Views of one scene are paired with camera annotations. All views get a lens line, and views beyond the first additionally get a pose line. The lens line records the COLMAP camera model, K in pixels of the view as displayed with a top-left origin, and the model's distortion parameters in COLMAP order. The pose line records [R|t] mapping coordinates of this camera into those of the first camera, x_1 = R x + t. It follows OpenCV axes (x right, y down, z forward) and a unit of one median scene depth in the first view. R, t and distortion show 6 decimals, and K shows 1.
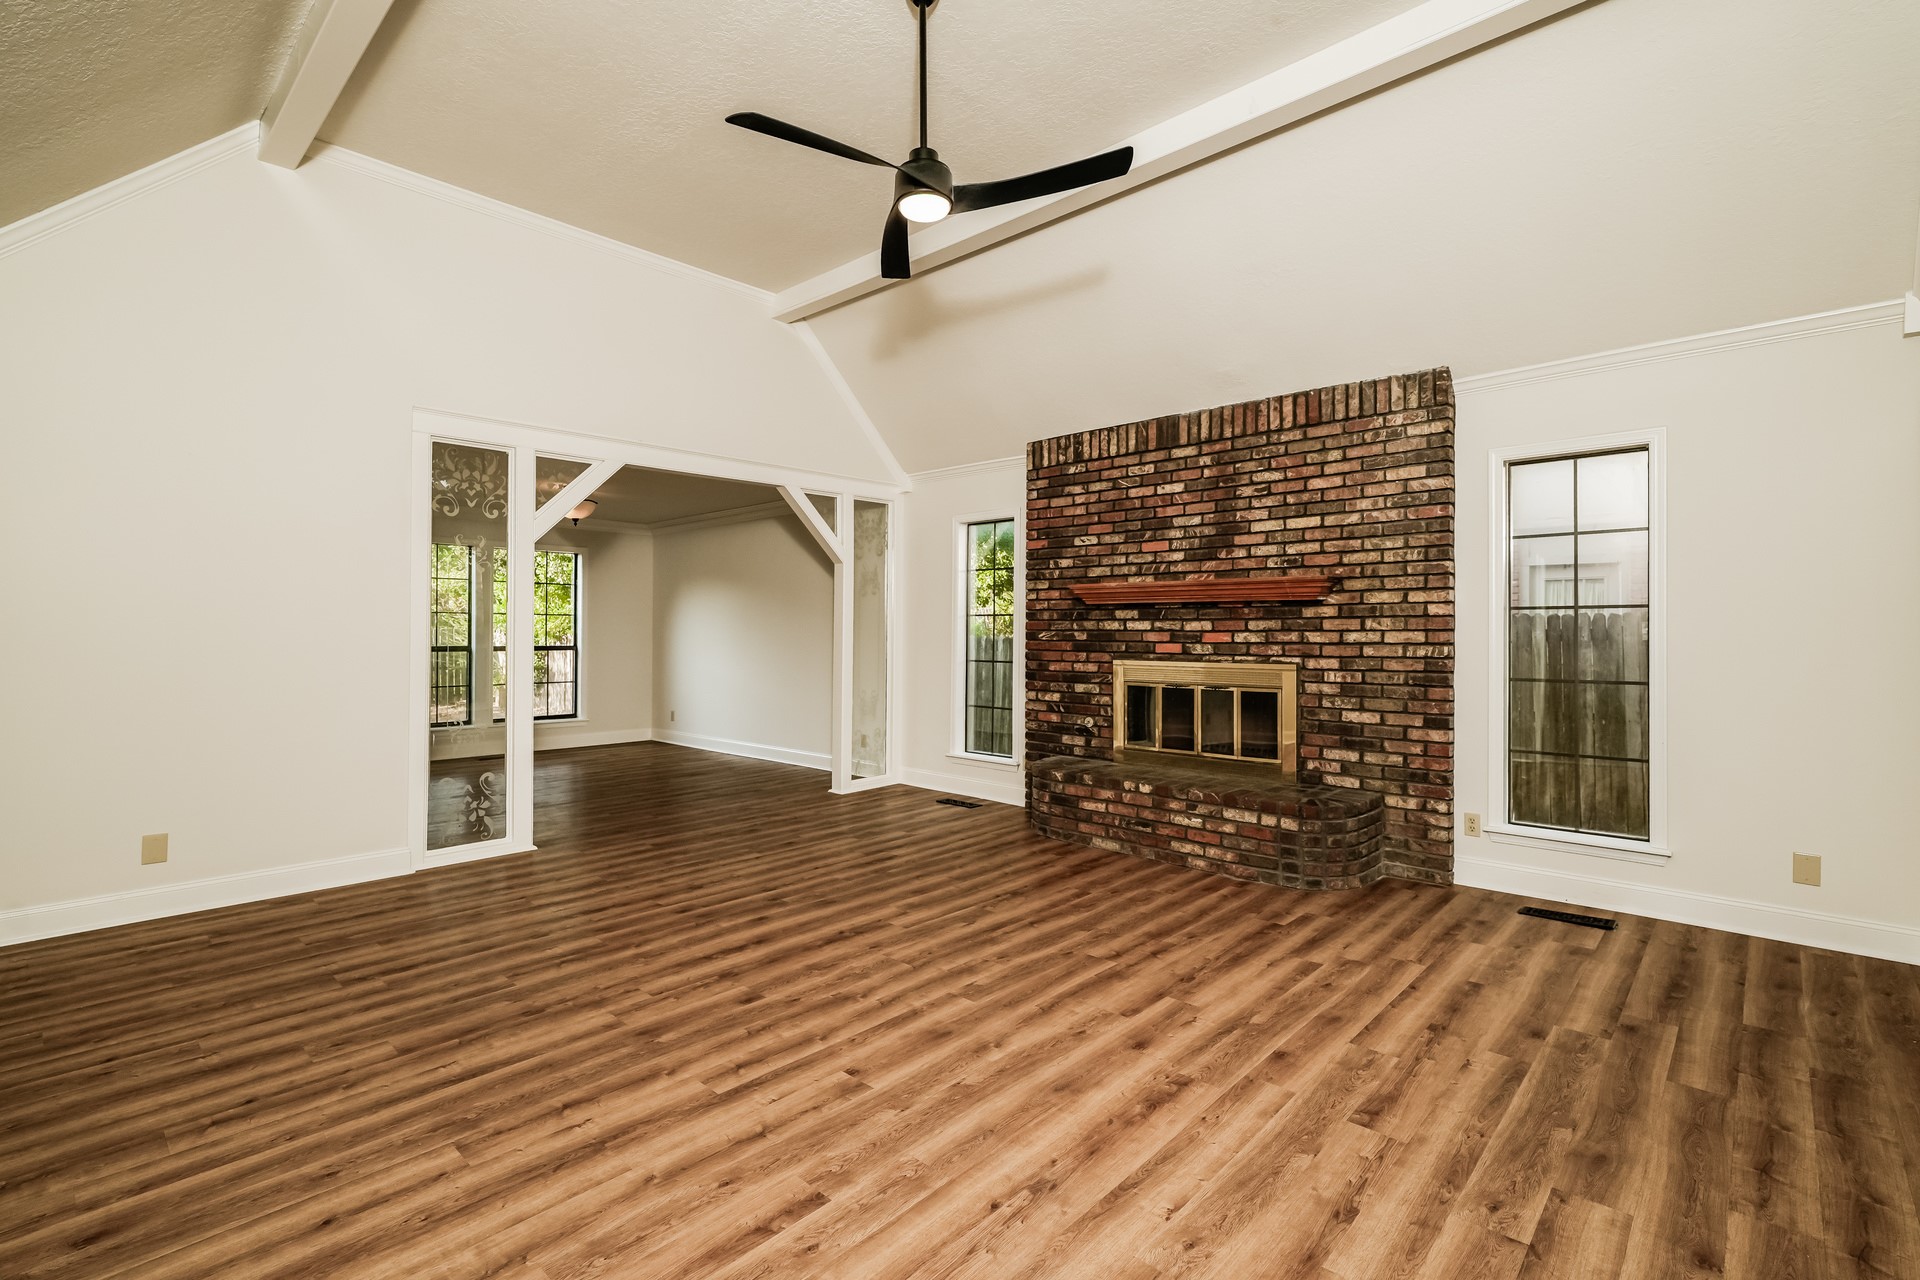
lens RADIAL K [[870.8, 0, 970.1], [0, 870.8, 632.8], [0, 0, 1]] dist [-0.000134, 0.001389]
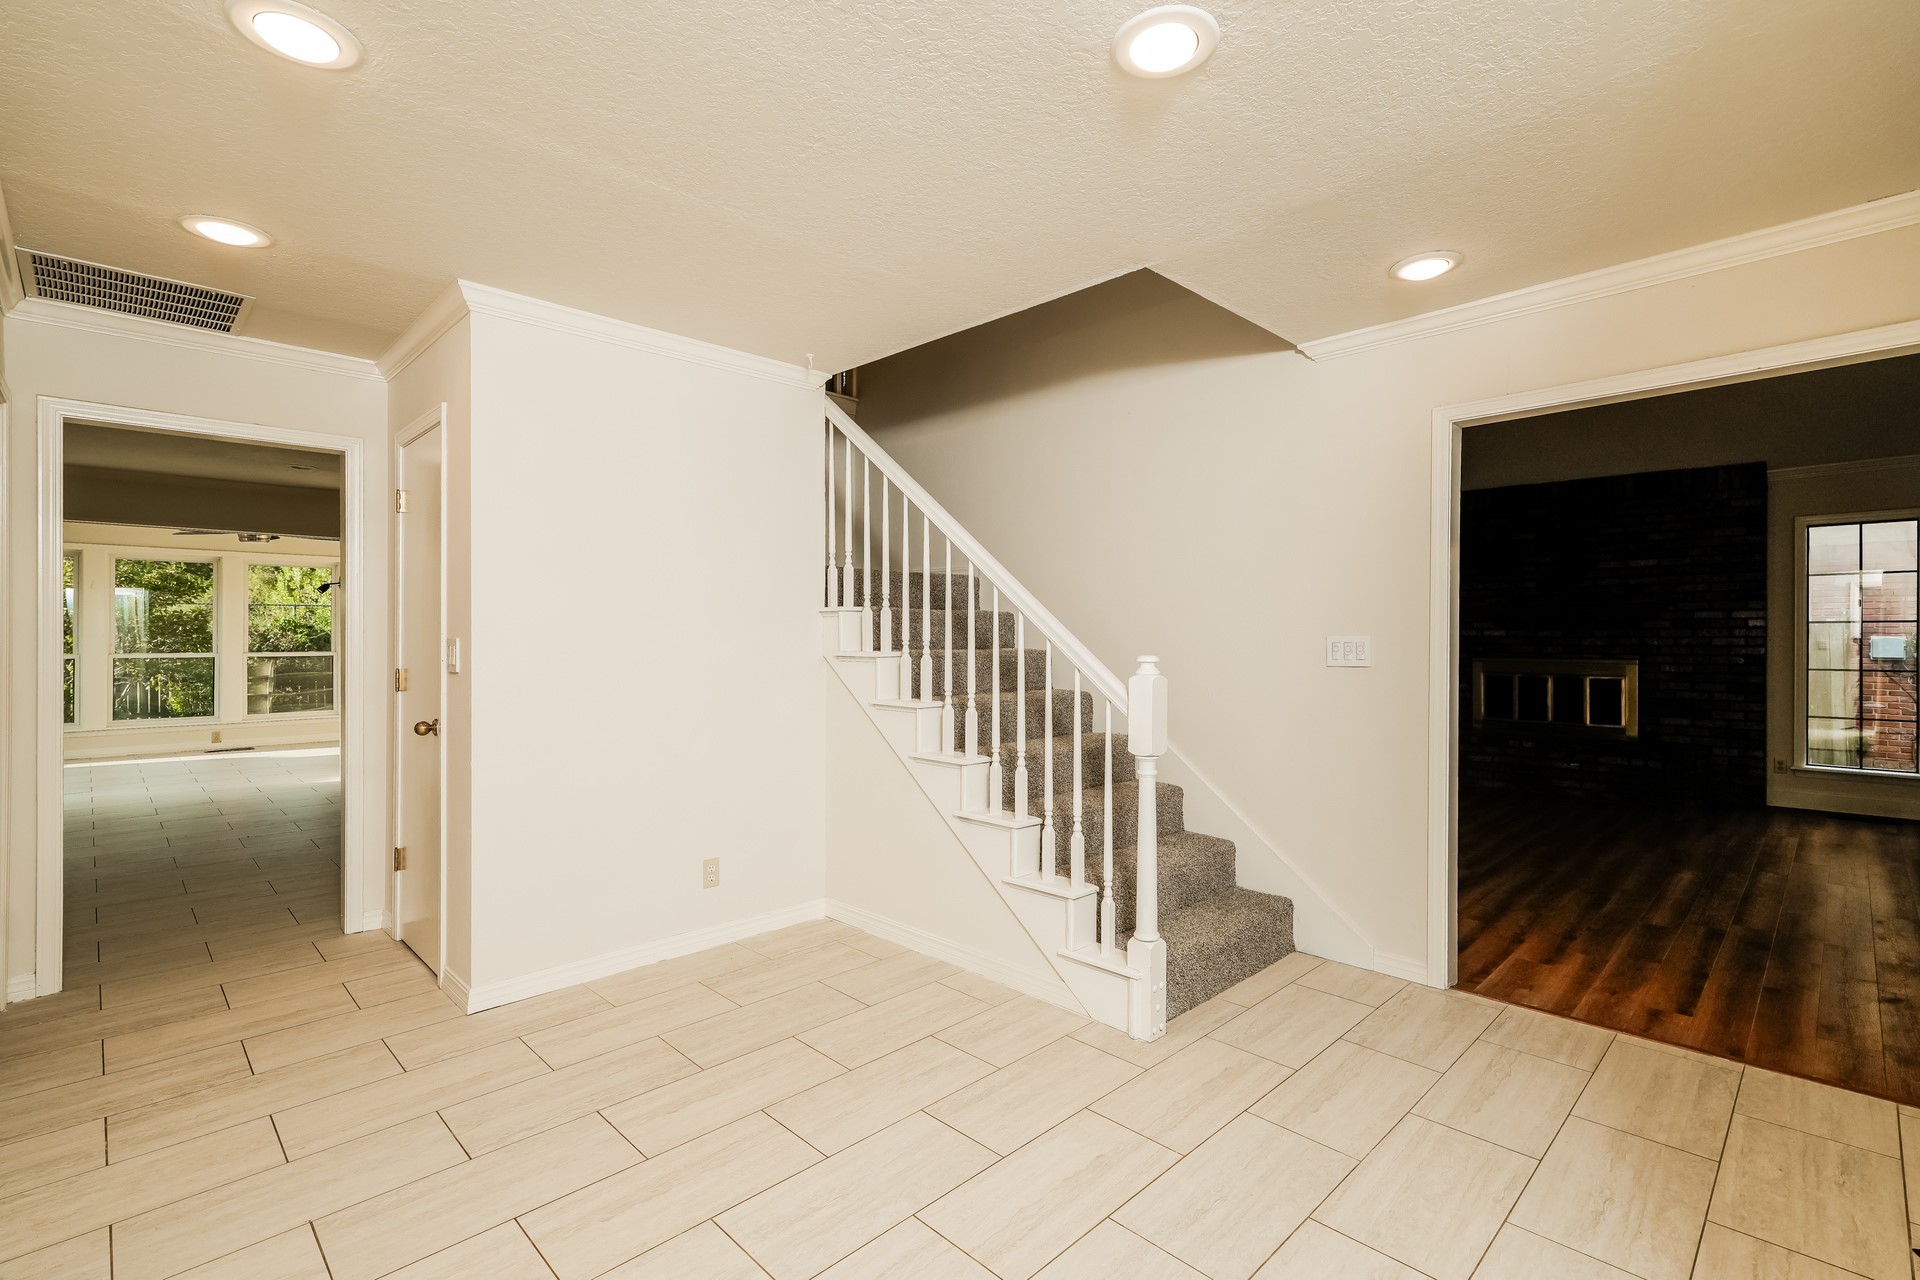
lens RADIAL K [[870.8, 0, 959.6], [0, 870.8, 638.8], [0, 0, 1]] dist [-0.000134, 0.001389]
pose [[0.998726, 0.001610, -0.050427, -0.967502], [-0.001548, 0.999998, 0.001264, 0.000637], [0.050429, -0.001185, 0.998727, -0.727623]]
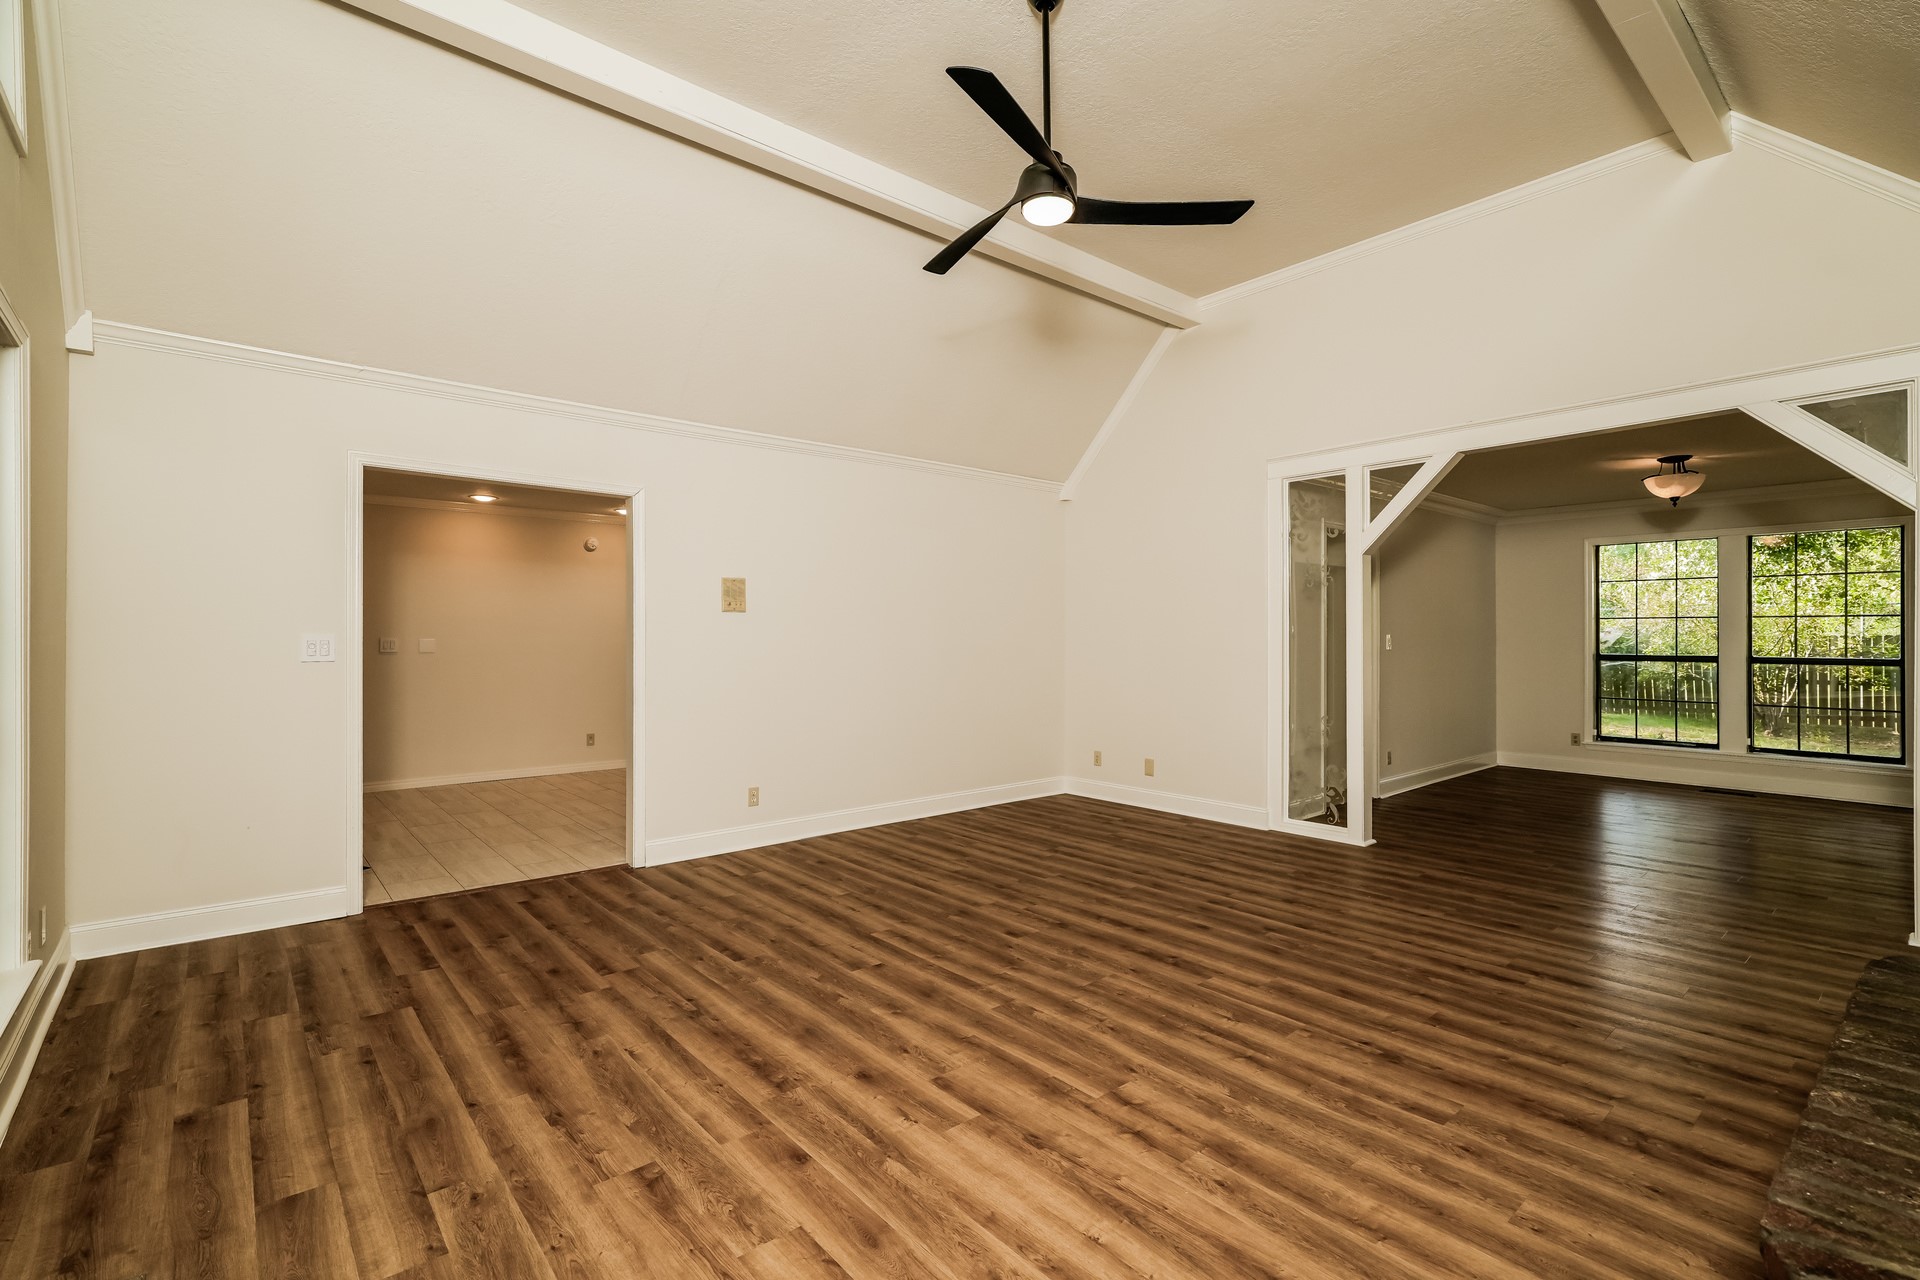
lens RADIAL K [[870.8, 0, 969.7], [0, 870.8, 637.5], [0, 0, 1]] dist [-0.000134, 0.001389]
pose [[-0.115008, -0.001614, -0.993363, 0.833320], [-0.001033, 0.999998, -0.001505, -0.000424], [0.993364, 0.000853, -0.115009, 0.908535]]
